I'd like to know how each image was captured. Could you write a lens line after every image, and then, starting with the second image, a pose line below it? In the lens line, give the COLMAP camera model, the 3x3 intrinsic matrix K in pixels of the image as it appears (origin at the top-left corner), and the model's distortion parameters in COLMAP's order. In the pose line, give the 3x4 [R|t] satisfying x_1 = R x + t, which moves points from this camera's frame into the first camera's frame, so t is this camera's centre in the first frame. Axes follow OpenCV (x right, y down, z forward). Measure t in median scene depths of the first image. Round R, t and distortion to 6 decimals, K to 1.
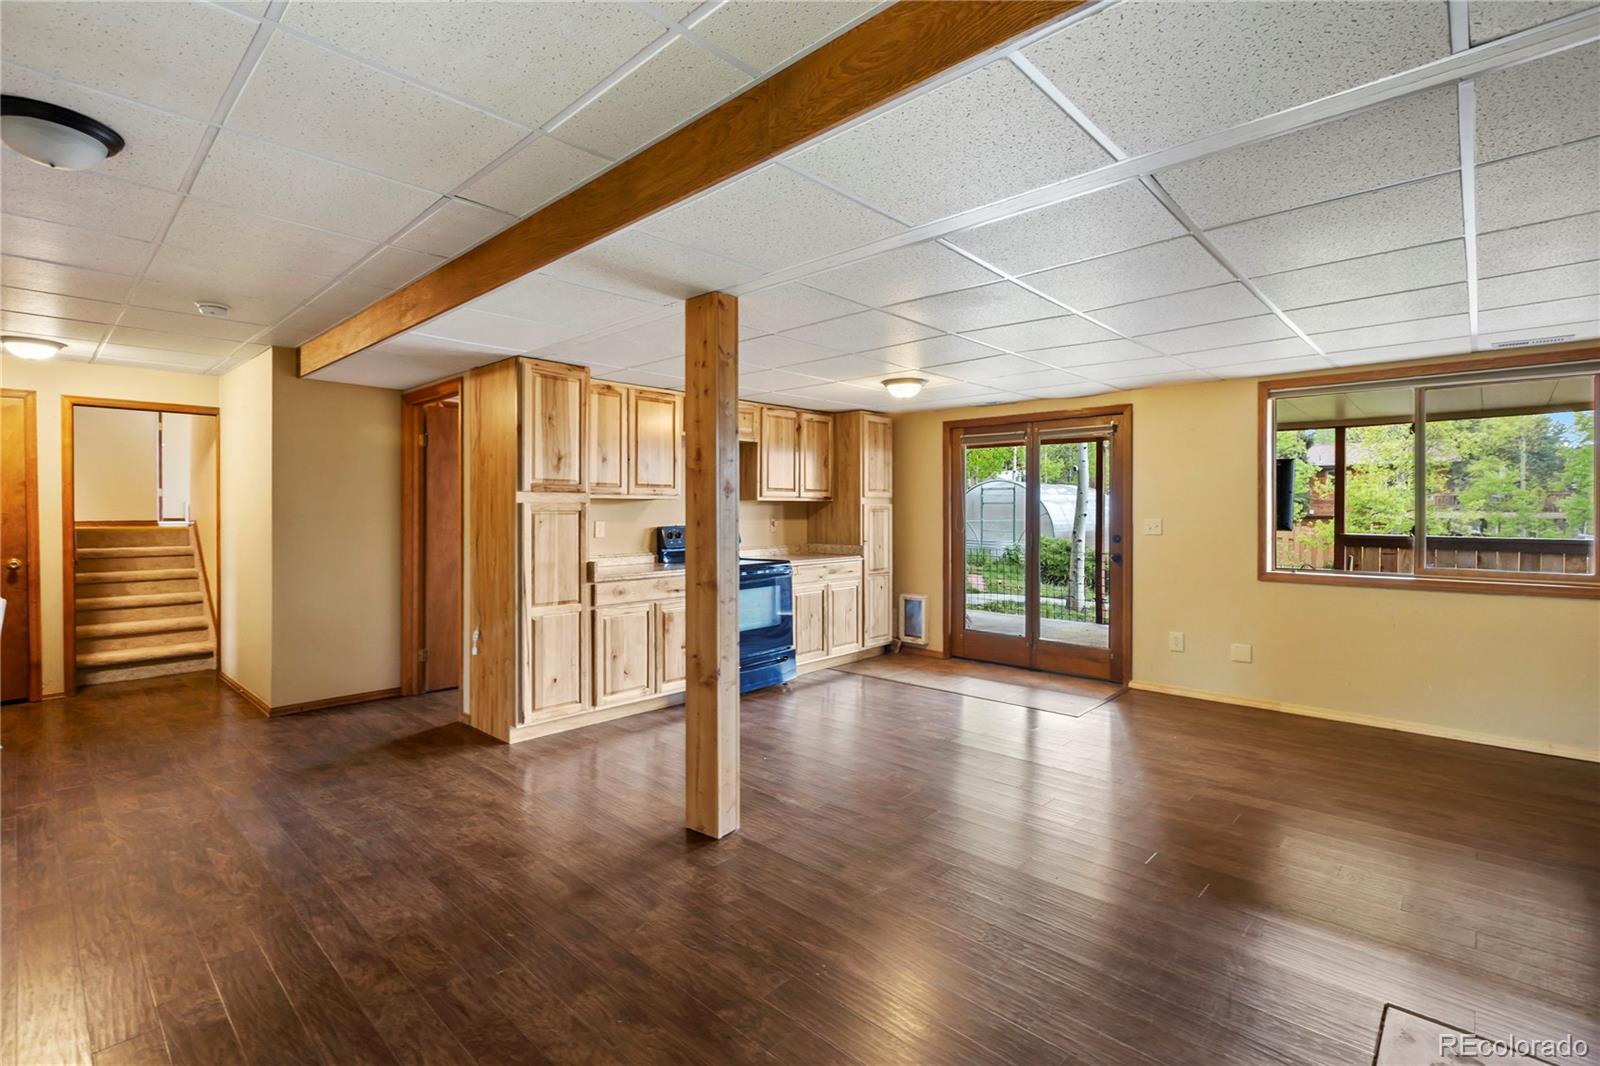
lens RADIAL K [[734.1, 0, 798.0], [0, 734.1, 498.2], [0, 0, 1]] dist [0.001786, 0.000149]
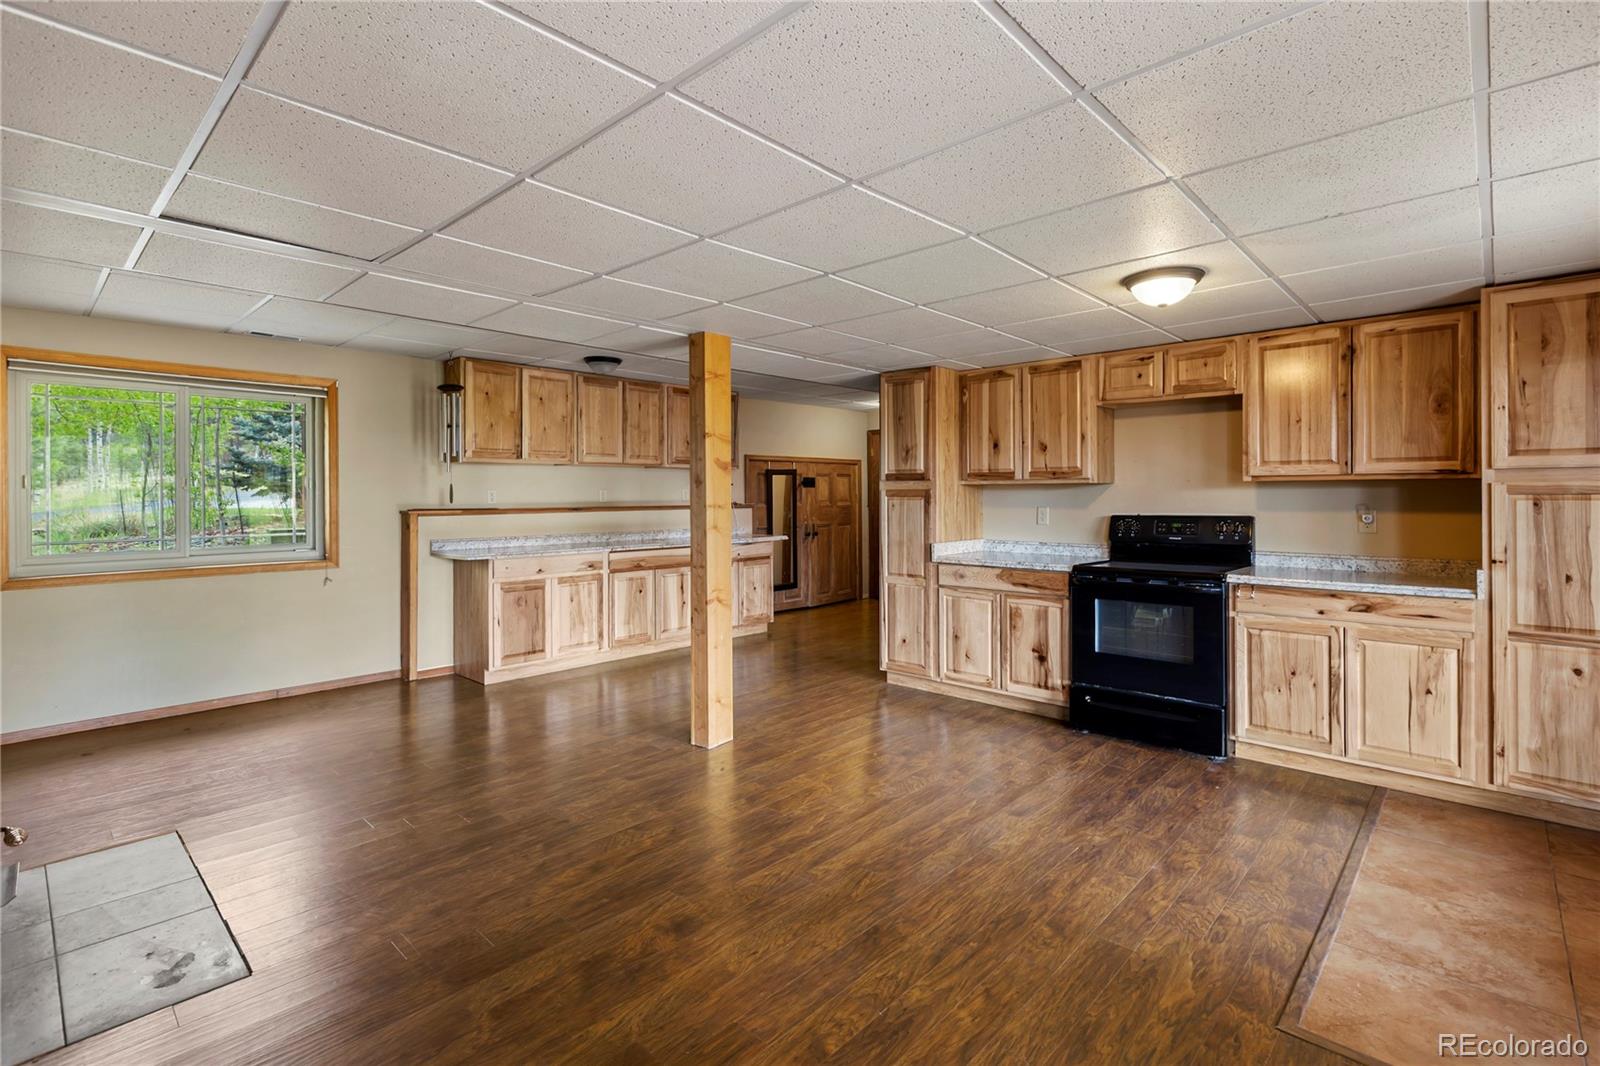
lens RADIAL K [[753.1, 0, 798.2], [0, 753.1, 492.3], [0, 0, 1]] dist [0.001727, 0.000119]
pose [[0.006262, -0.000041, -0.999980, 0.807007], [0.020710, 0.999786, 0.000089, 0.006295], [0.999766, -0.020710, 0.006262, 0.764439]]
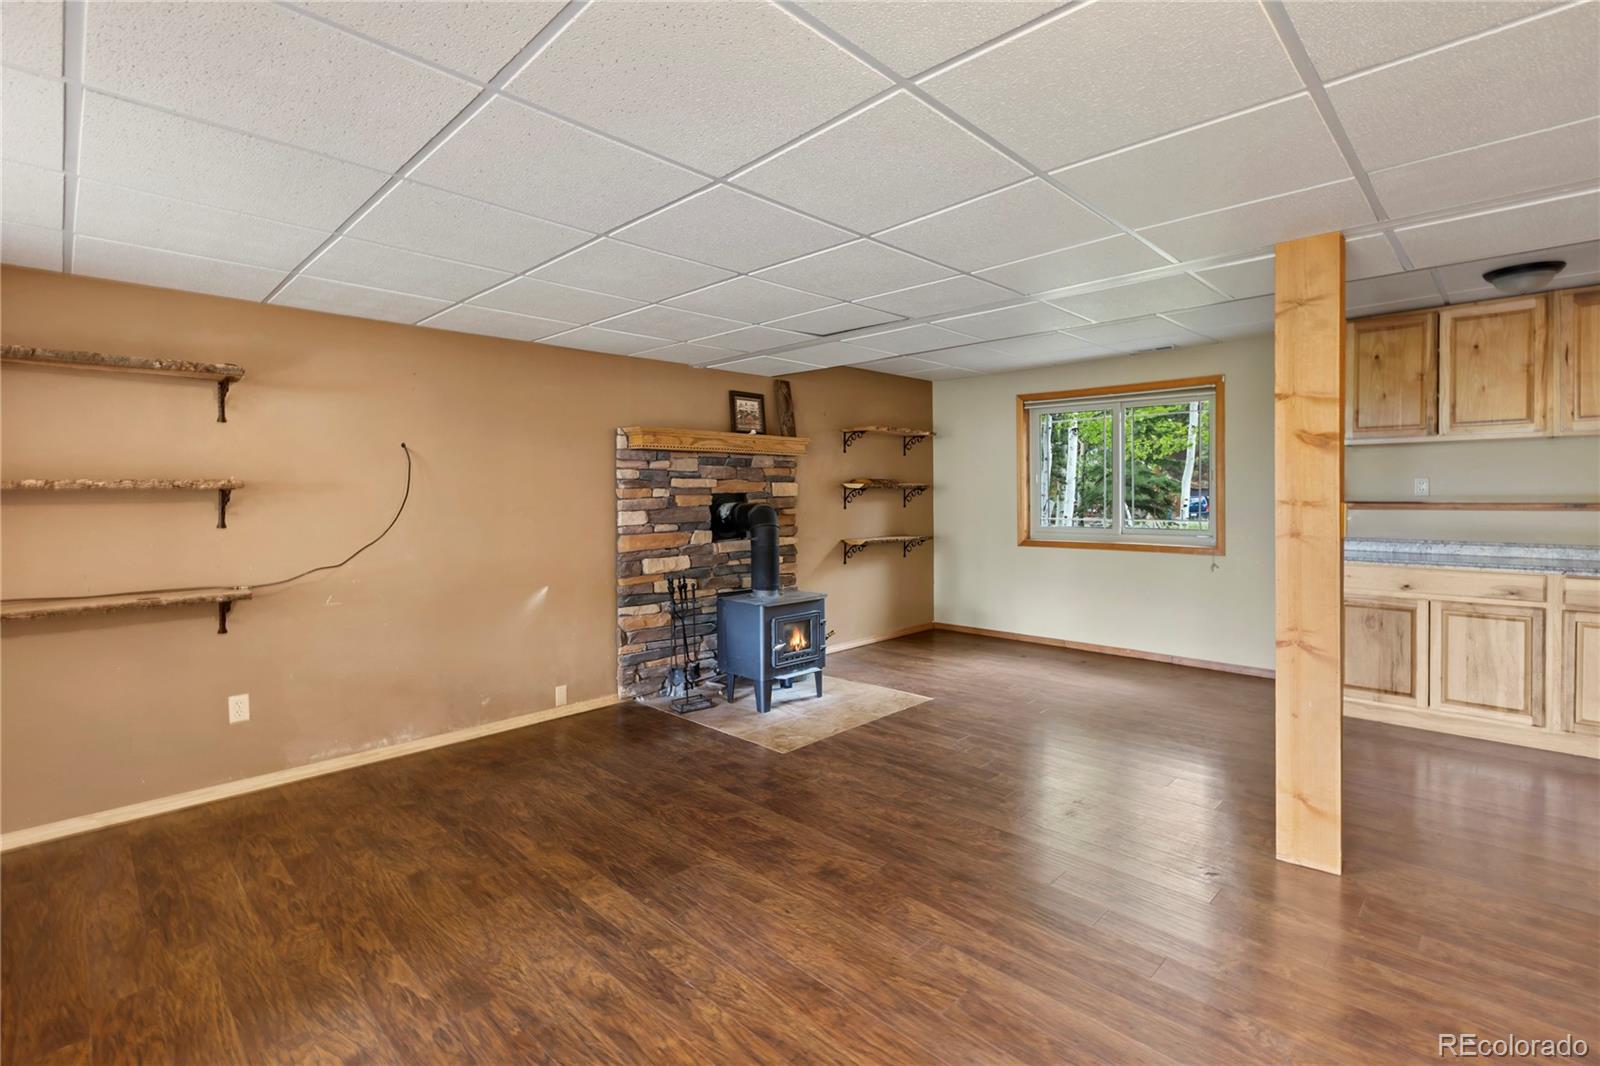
lens RADIAL K [[734.1, 0, 798.0], [0, 734.1, 498.2], [0, 0, 1]] dist [0.001786, 0.000149]
pose [[-0.999516, 0.011450, 0.028915, 0.295611], [0.011236, 0.999908, -0.007543, 0.017222], [-0.028999, -0.007214, -0.999553, 1.248977]]
